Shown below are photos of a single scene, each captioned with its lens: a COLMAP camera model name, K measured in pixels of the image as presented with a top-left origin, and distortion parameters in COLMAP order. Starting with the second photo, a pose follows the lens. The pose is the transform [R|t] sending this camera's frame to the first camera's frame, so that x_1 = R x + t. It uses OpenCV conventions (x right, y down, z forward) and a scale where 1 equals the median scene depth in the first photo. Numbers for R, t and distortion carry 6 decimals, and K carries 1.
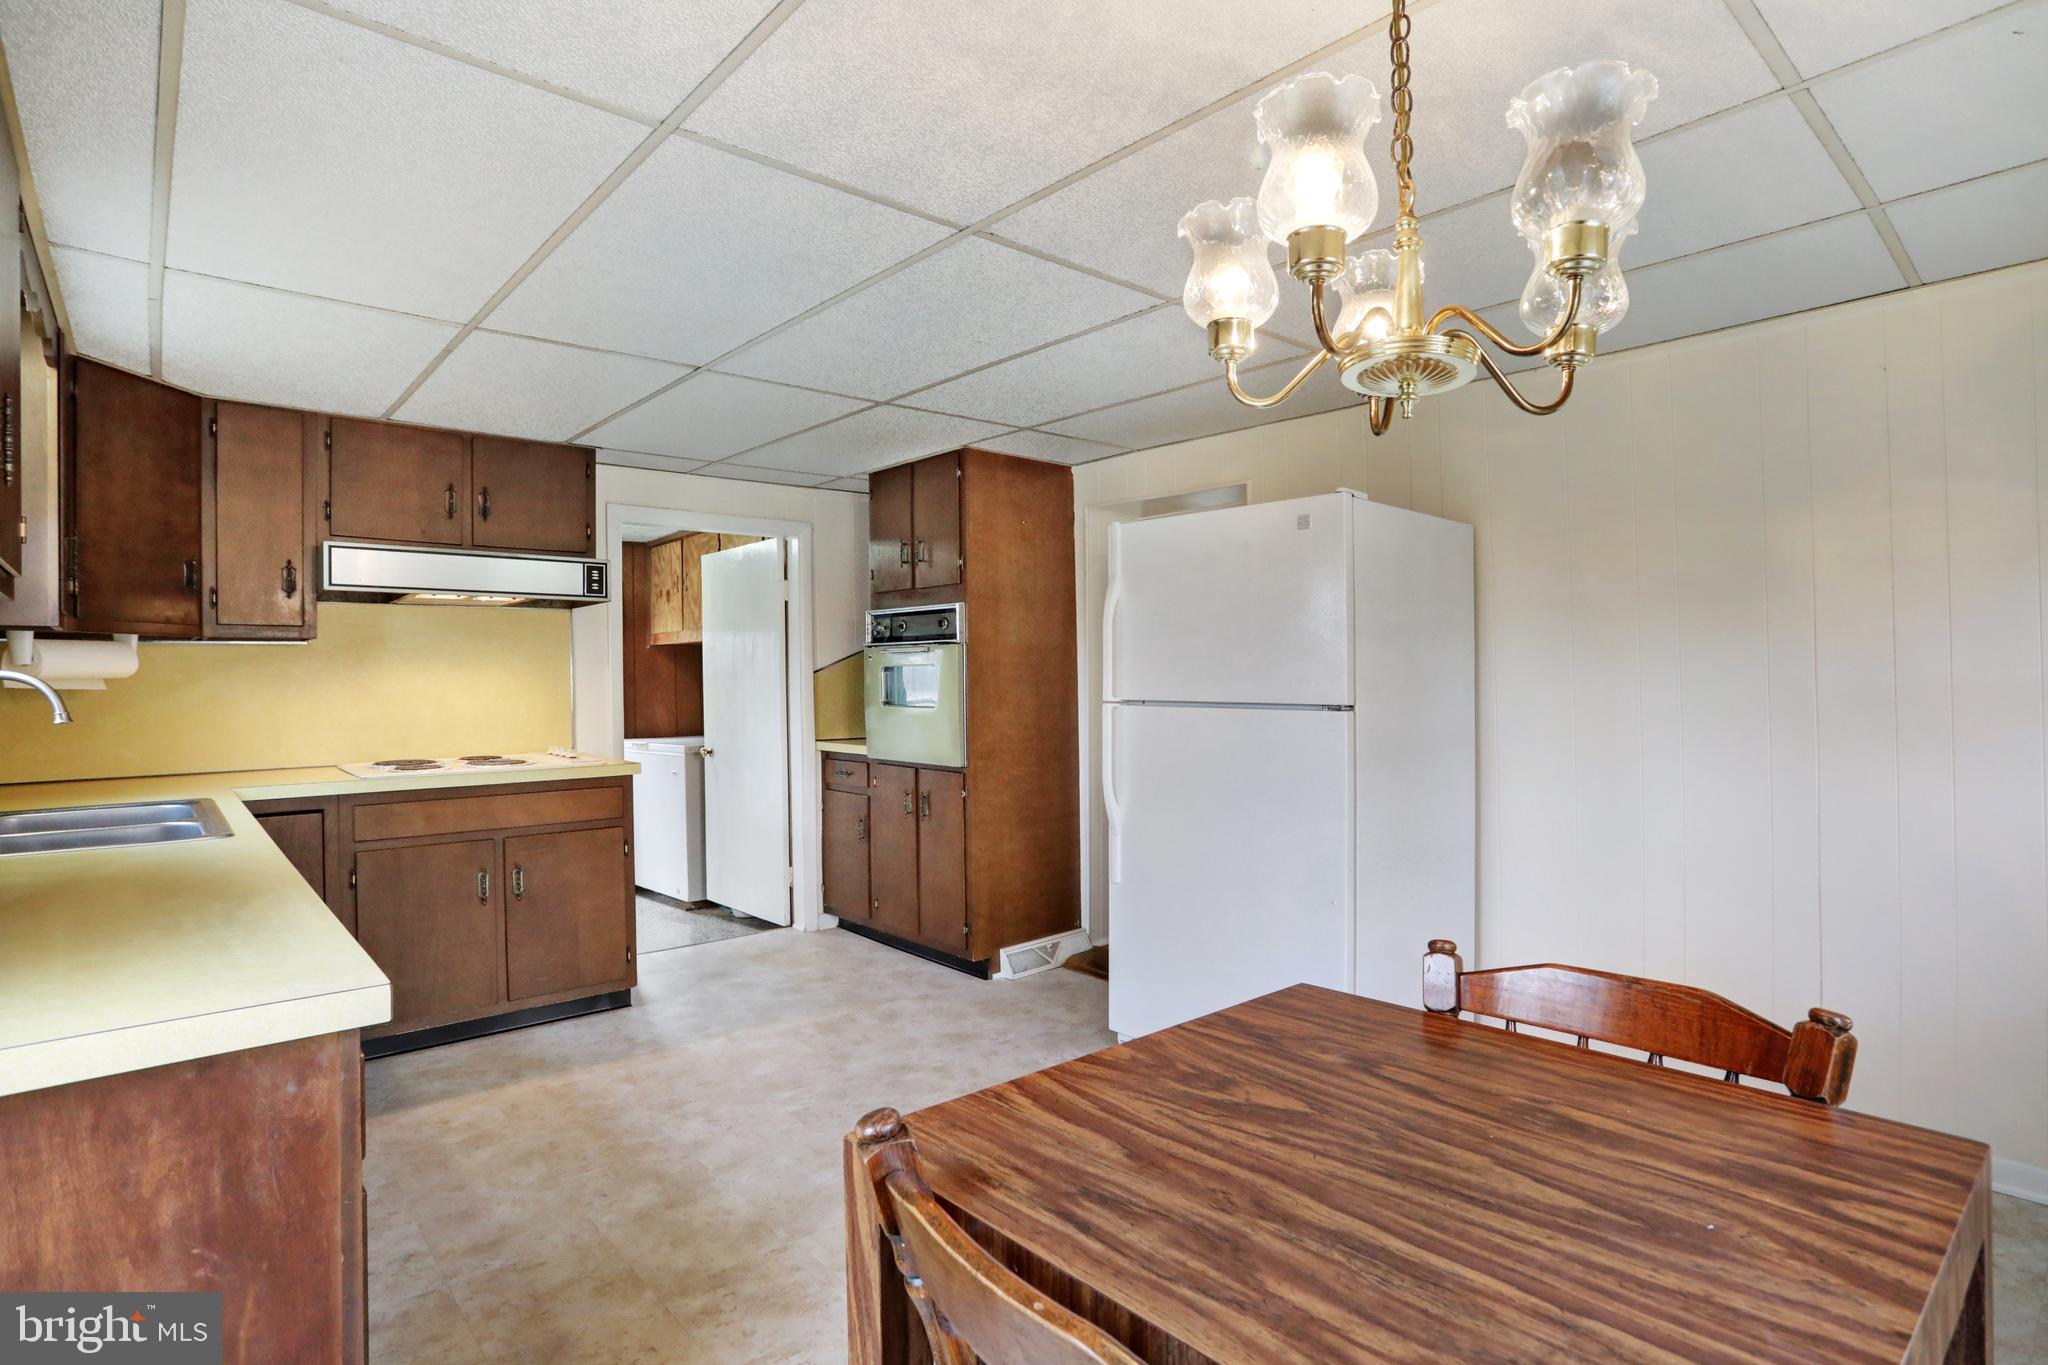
lens RADIAL K [[1007.9, 0, 1035.2], [0, 1007.9, 692.3], [0, 0, 1]] dist [-0.057531, 0.015802]
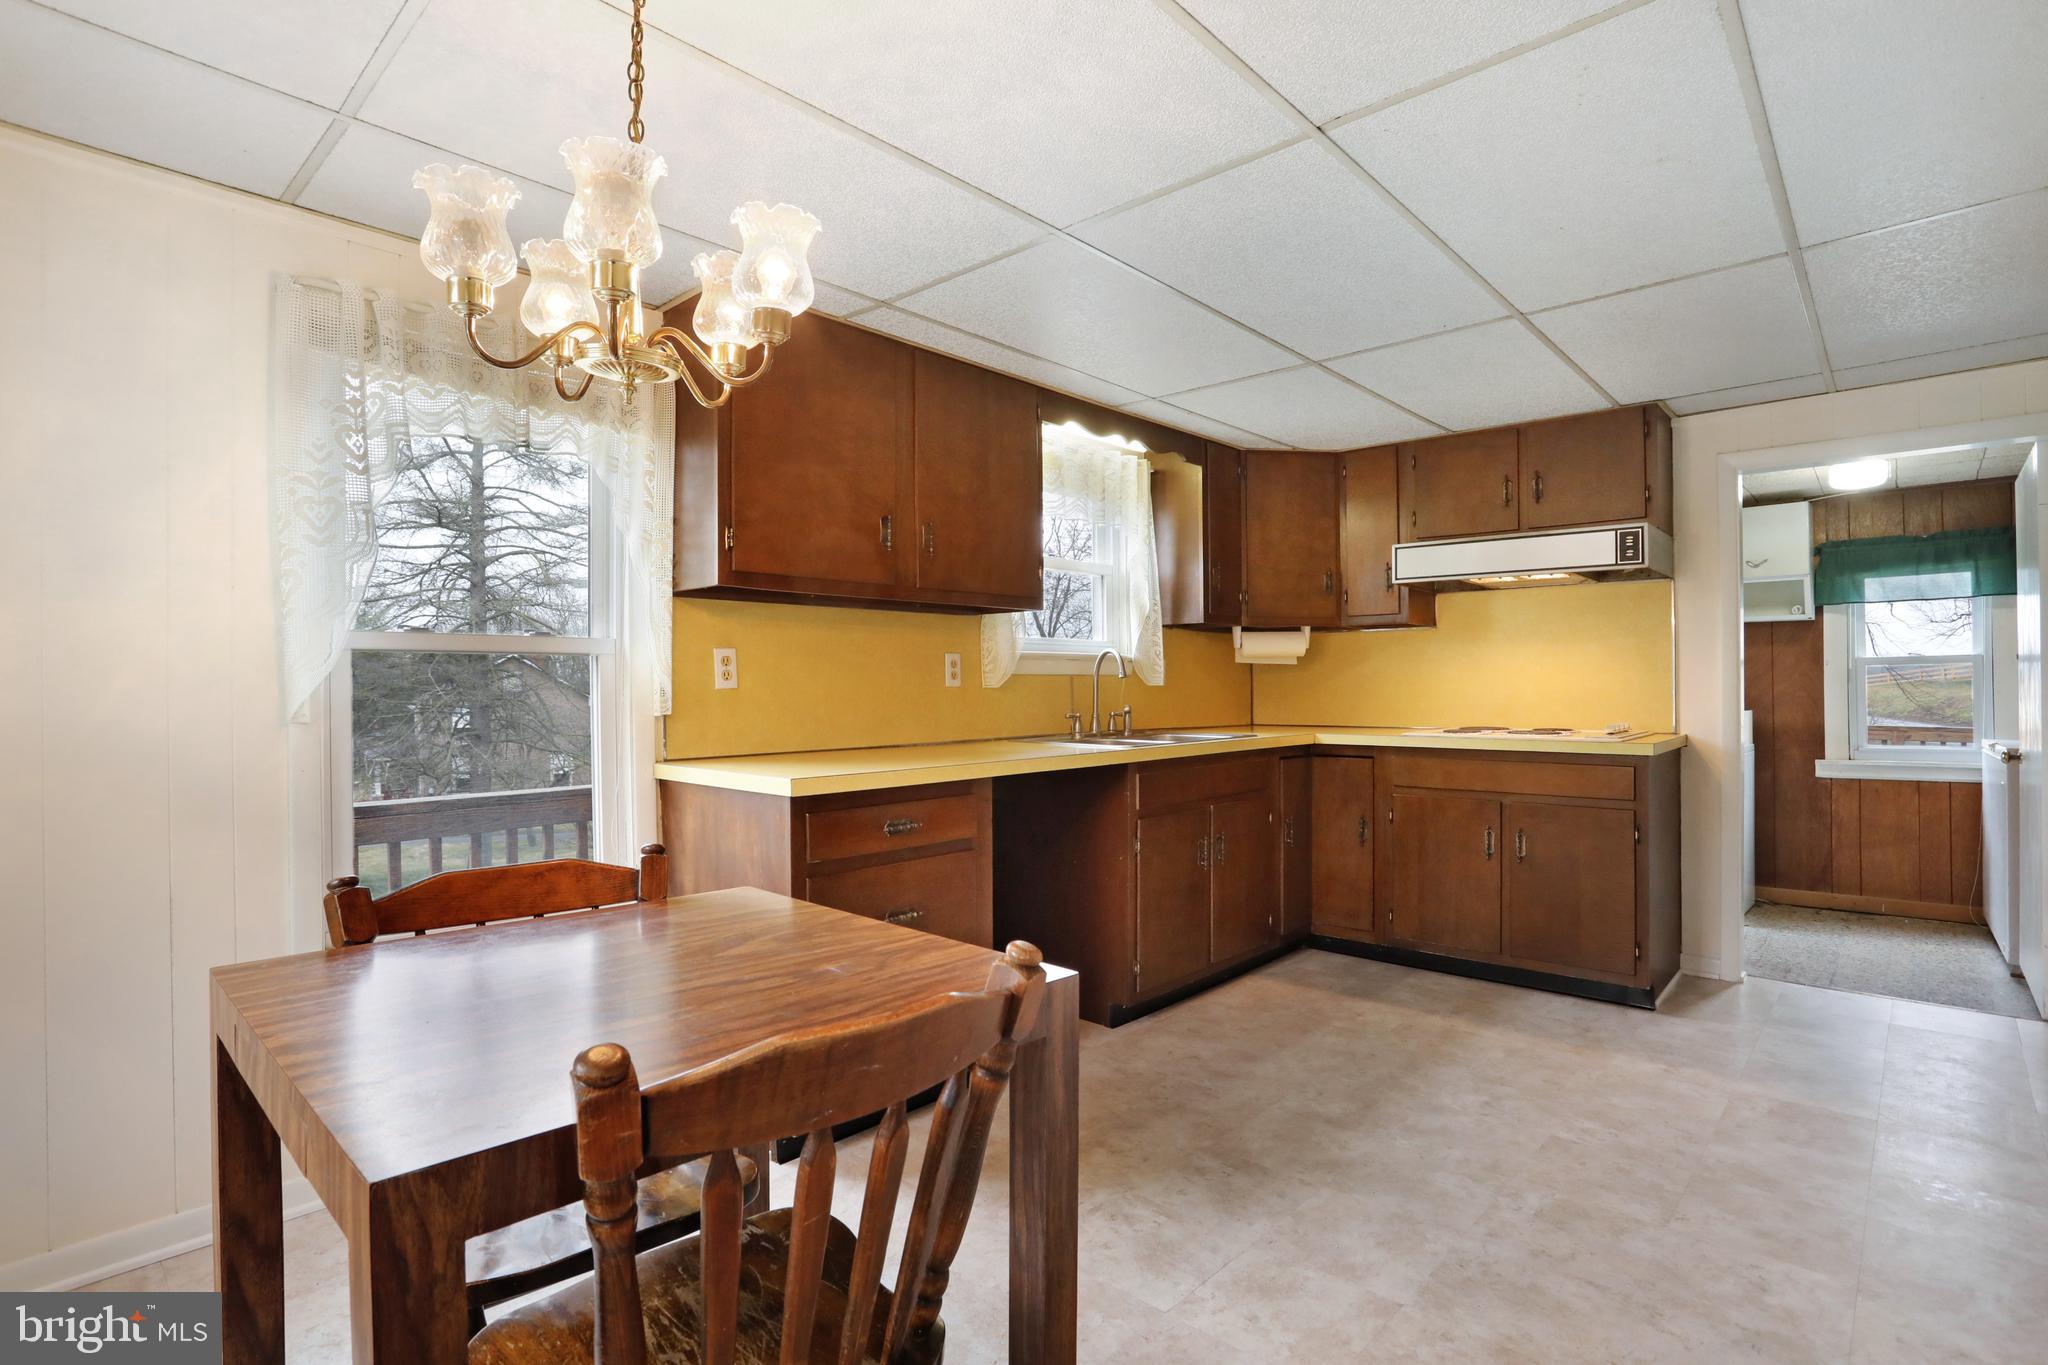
lens RADIAL K [[1007.9, 0, 1017.8], [0, 1007.9, 689.8], [0, 0, 1]] dist [-0.057531, 0.015802]
pose [[0.105247, 0.019239, -0.994260, 0.426493], [-0.009624, 0.999786, 0.018327, 0.011015], [0.994400, 0.007640, 0.105410, 0.326754]]
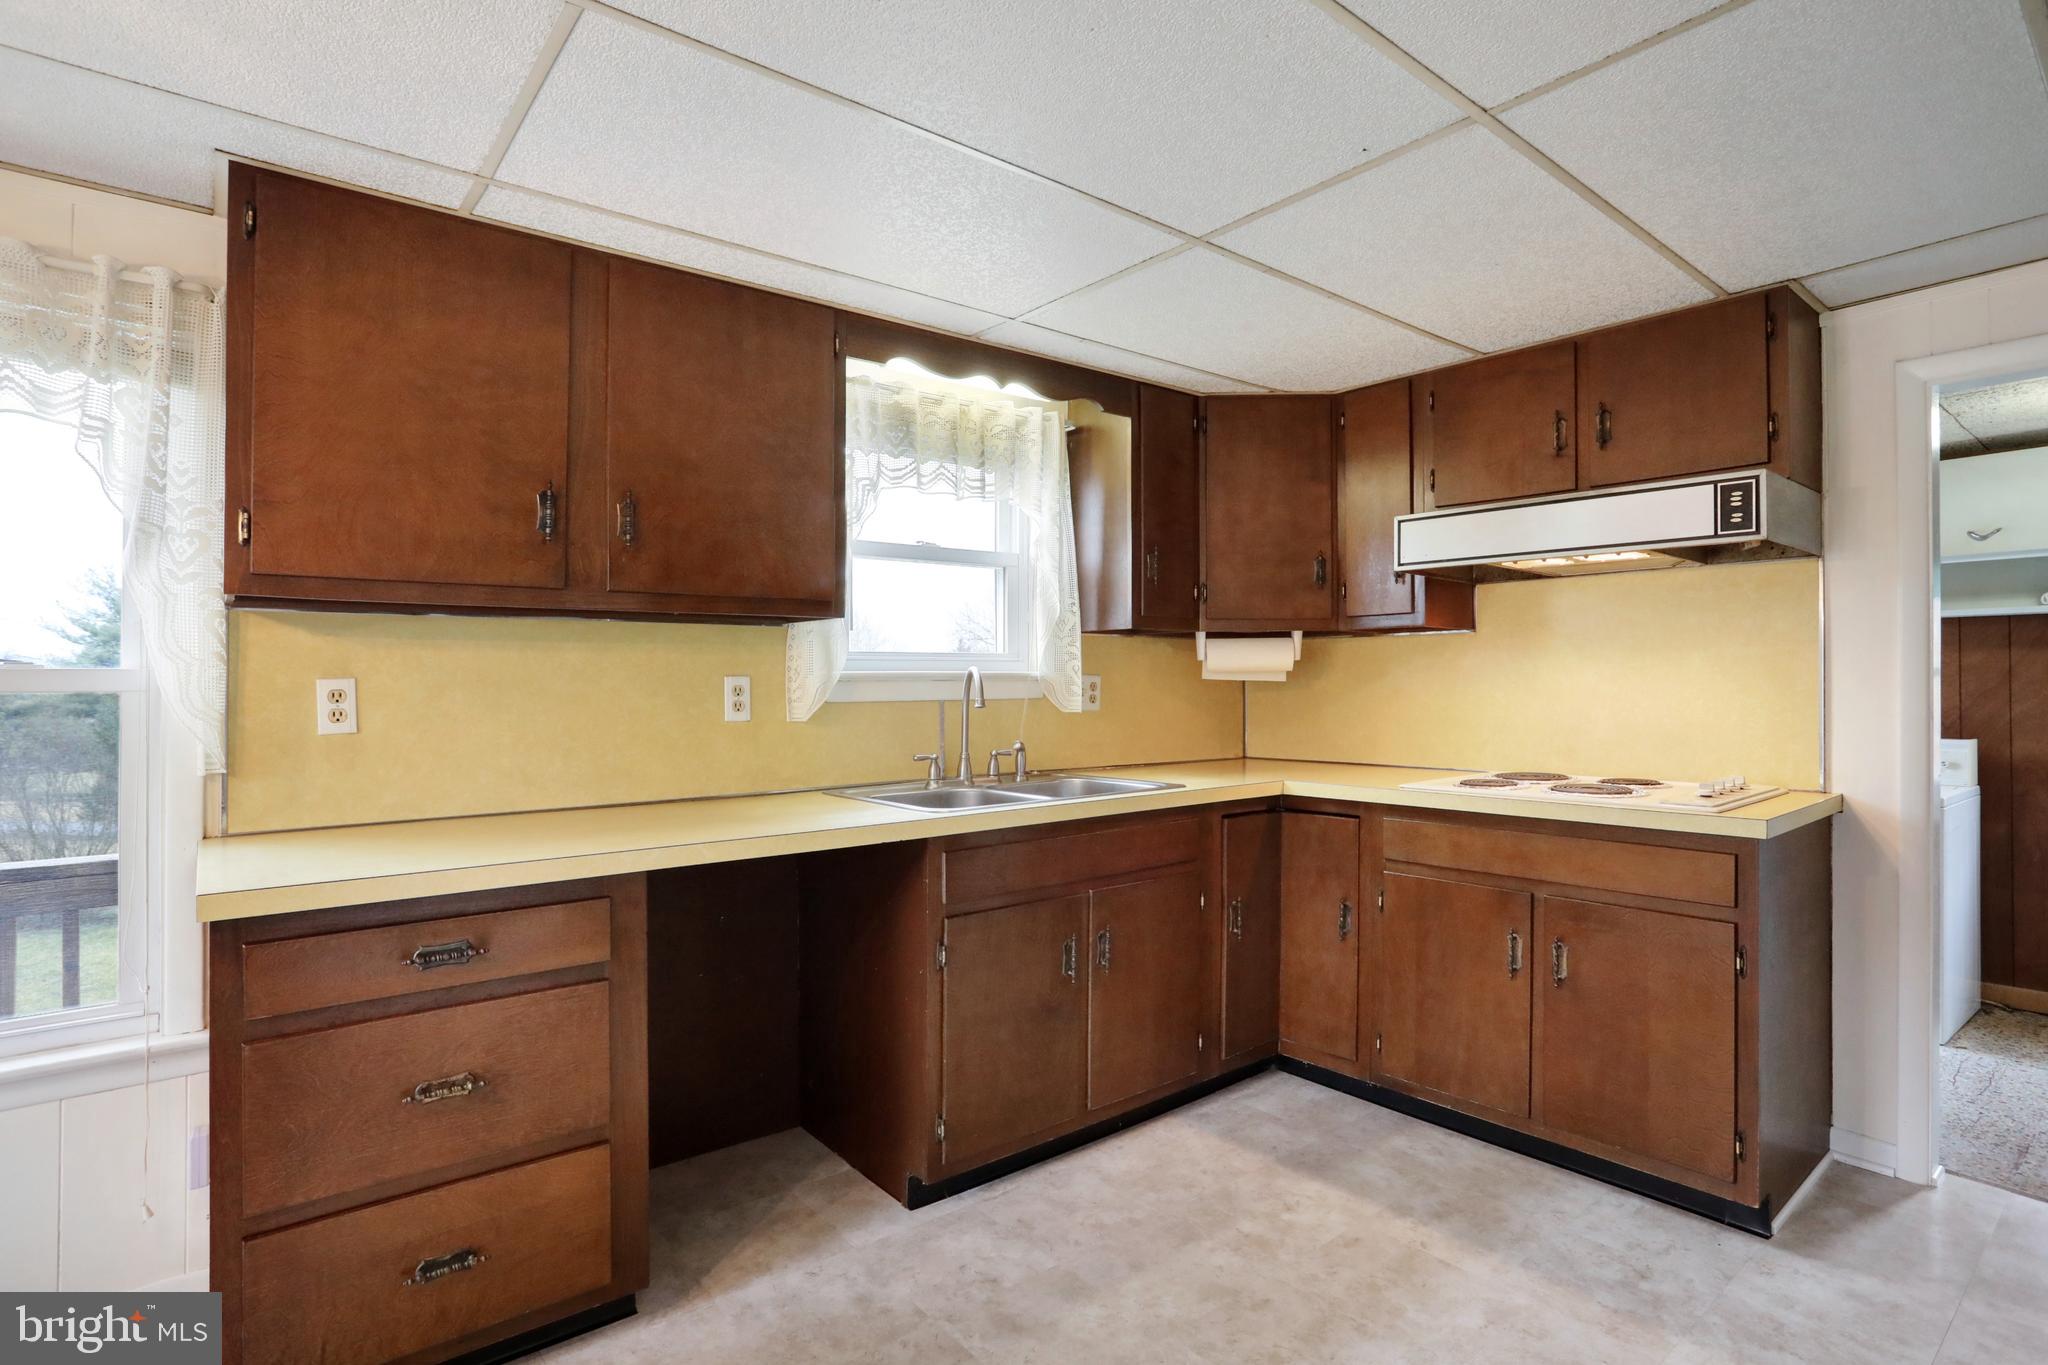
lens RADIAL K [[1007.9, 0, 1017.4], [0, 1007.9, 687.5], [0, 0, 1]] dist [-0.057531, 0.015802]
pose [[-0.050783, 0.021682, -0.998474, 0.174664], [-0.006609, 0.999735, 0.022046, -0.013822], [0.998688, 0.007718, -0.050626, 0.594726]]
